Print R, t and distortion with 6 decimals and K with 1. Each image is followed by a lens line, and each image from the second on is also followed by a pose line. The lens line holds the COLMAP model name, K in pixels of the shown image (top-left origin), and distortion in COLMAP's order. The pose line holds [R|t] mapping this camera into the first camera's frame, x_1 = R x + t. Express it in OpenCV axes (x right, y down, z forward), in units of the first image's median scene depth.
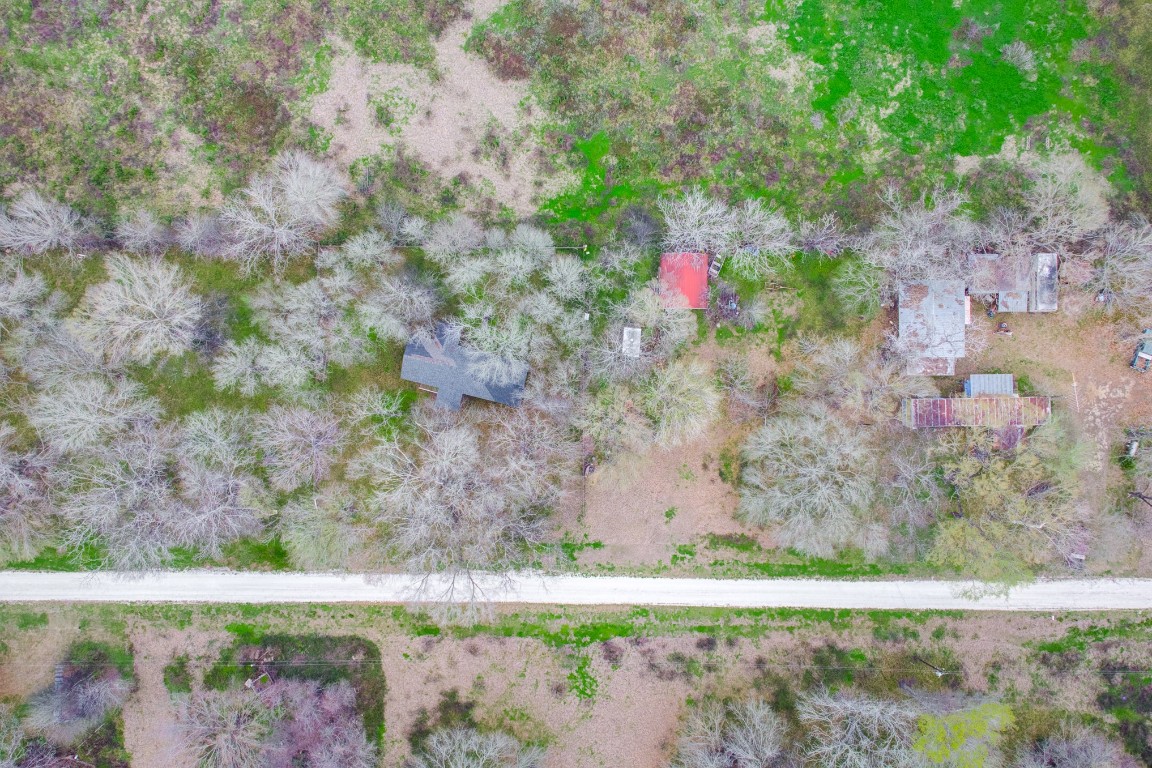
lens RADIAL K [[934.6, 0, 570.8], [0, 934.6, 392.5], [0, 0, 1]] dist [0.036998, -0.028202]
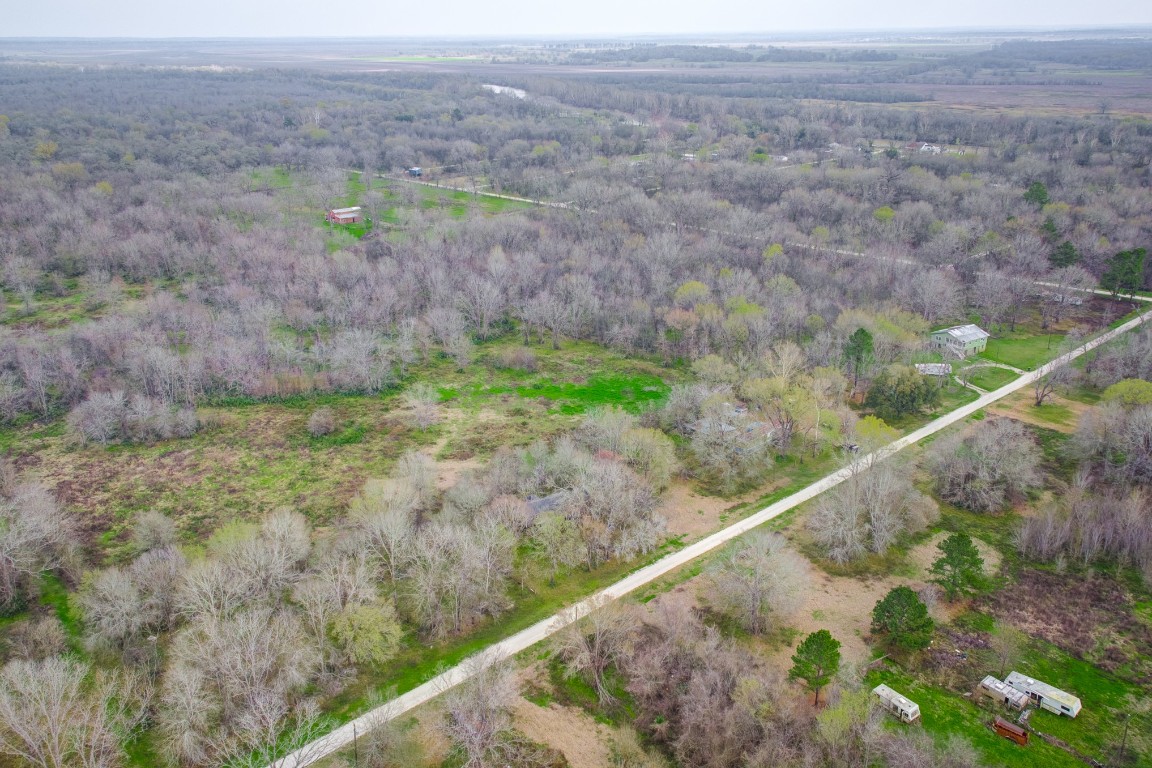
lens RADIAL K [[934.6, 0, 576.5], [0, 934.6, 386.1], [0, 0, 1]] dist [0.036998, -0.028202]
pose [[0.746756, -0.231722, 0.623426, -1.045761], [0.664883, 0.283944, -0.690874, 1.071284], [-0.016927, 0.930420, 0.366105, 0.183284]]
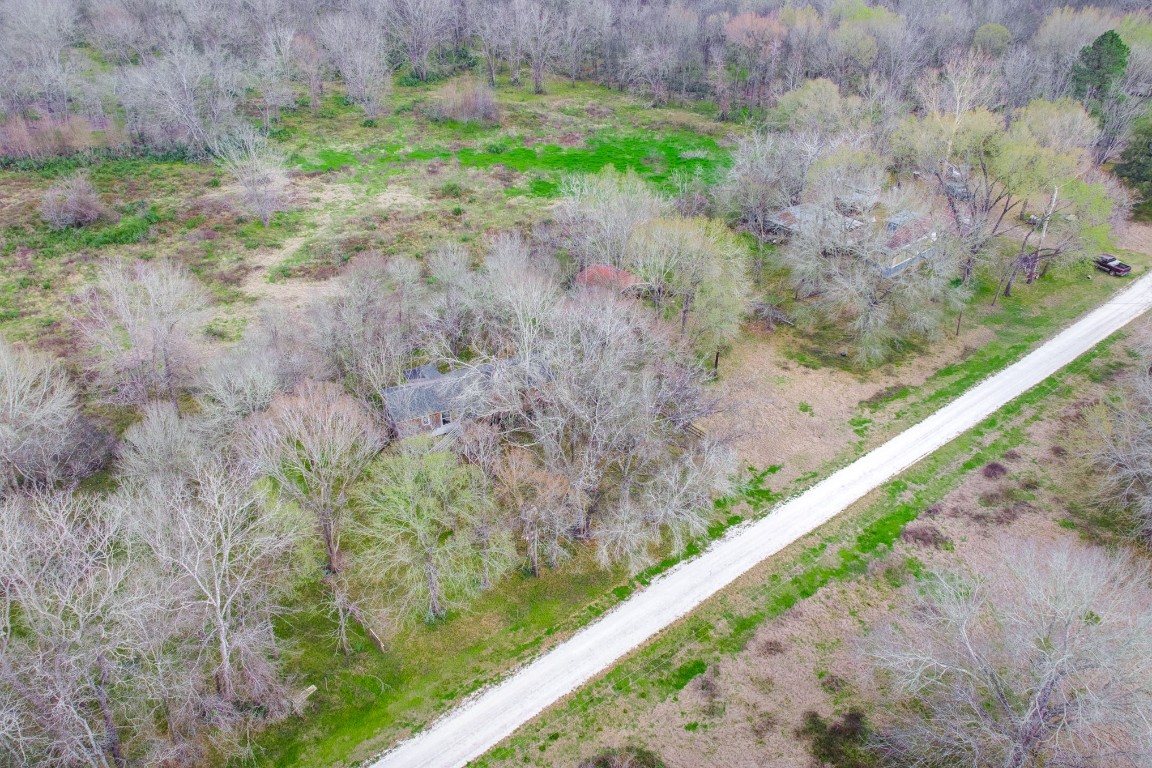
lens RADIAL K [[934.6, 0, 576.8], [0, 934.6, 384.6], [0, 0, 1]] dist [0.036998, -0.028202]
pose [[0.769293, -0.338608, 0.541787, -0.428274], [0.638737, 0.426520, -0.640387, 0.481061], [-0.014243, 0.838705, 0.544400, 0.582428]]
